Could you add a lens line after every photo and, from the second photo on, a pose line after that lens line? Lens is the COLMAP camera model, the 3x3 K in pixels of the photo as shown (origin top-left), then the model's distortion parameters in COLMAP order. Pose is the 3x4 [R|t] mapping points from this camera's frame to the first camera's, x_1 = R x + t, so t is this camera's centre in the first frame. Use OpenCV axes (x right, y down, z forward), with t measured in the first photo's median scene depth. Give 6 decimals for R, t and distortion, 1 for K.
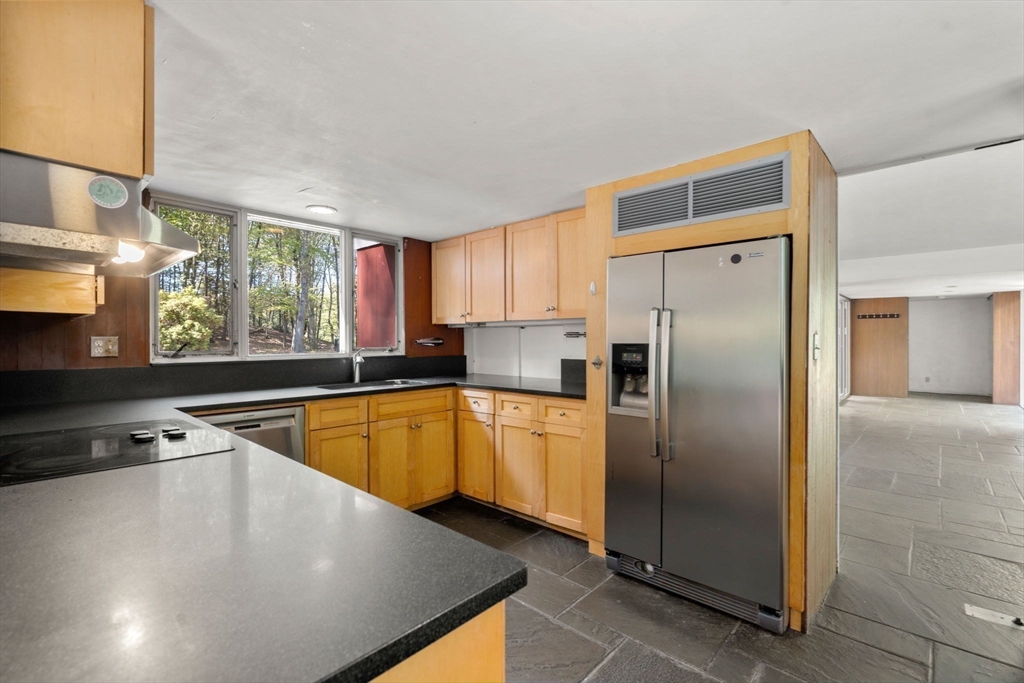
lens RADIAL K [[459.7, 0, 512.2], [0, 459.7, 337.5], [0, 0, 1]] dist [-0.001508, -0.000262]
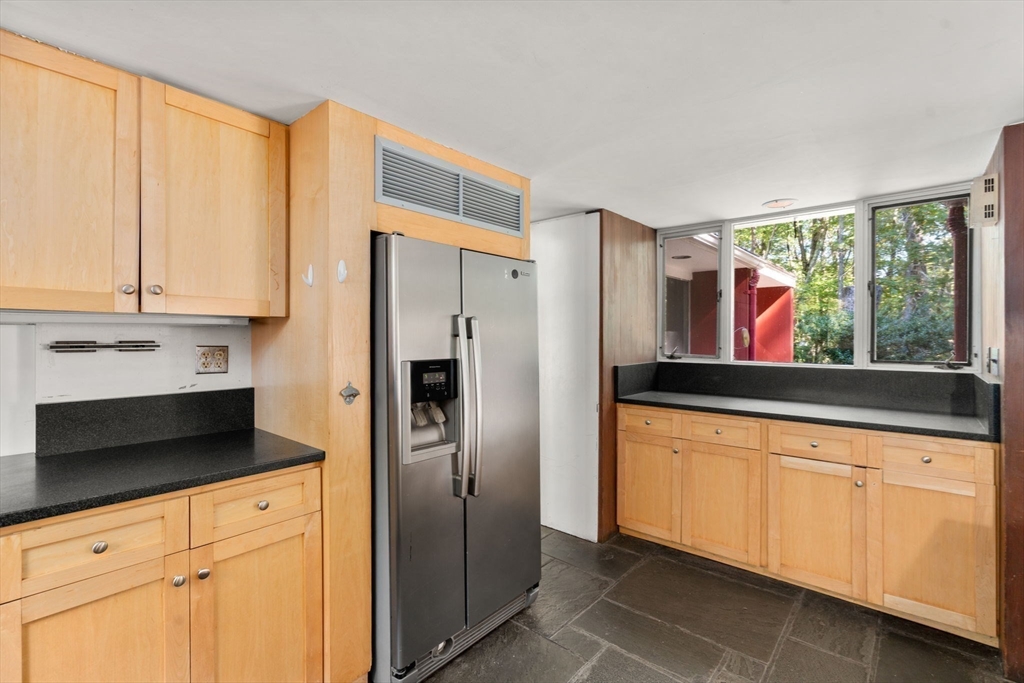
lens RADIAL K [[459.7, 0, 512.2], [0, 459.7, 337.5], [0, 0, 1]] dist [-0.001508, -0.000262]
pose [[-0.016266, 0.002386, 0.999865, -0.463627], [0.001021, 0.999997, -0.002370, -0.020019], [-0.999867, 0.000982, -0.016269, 0.846324]]
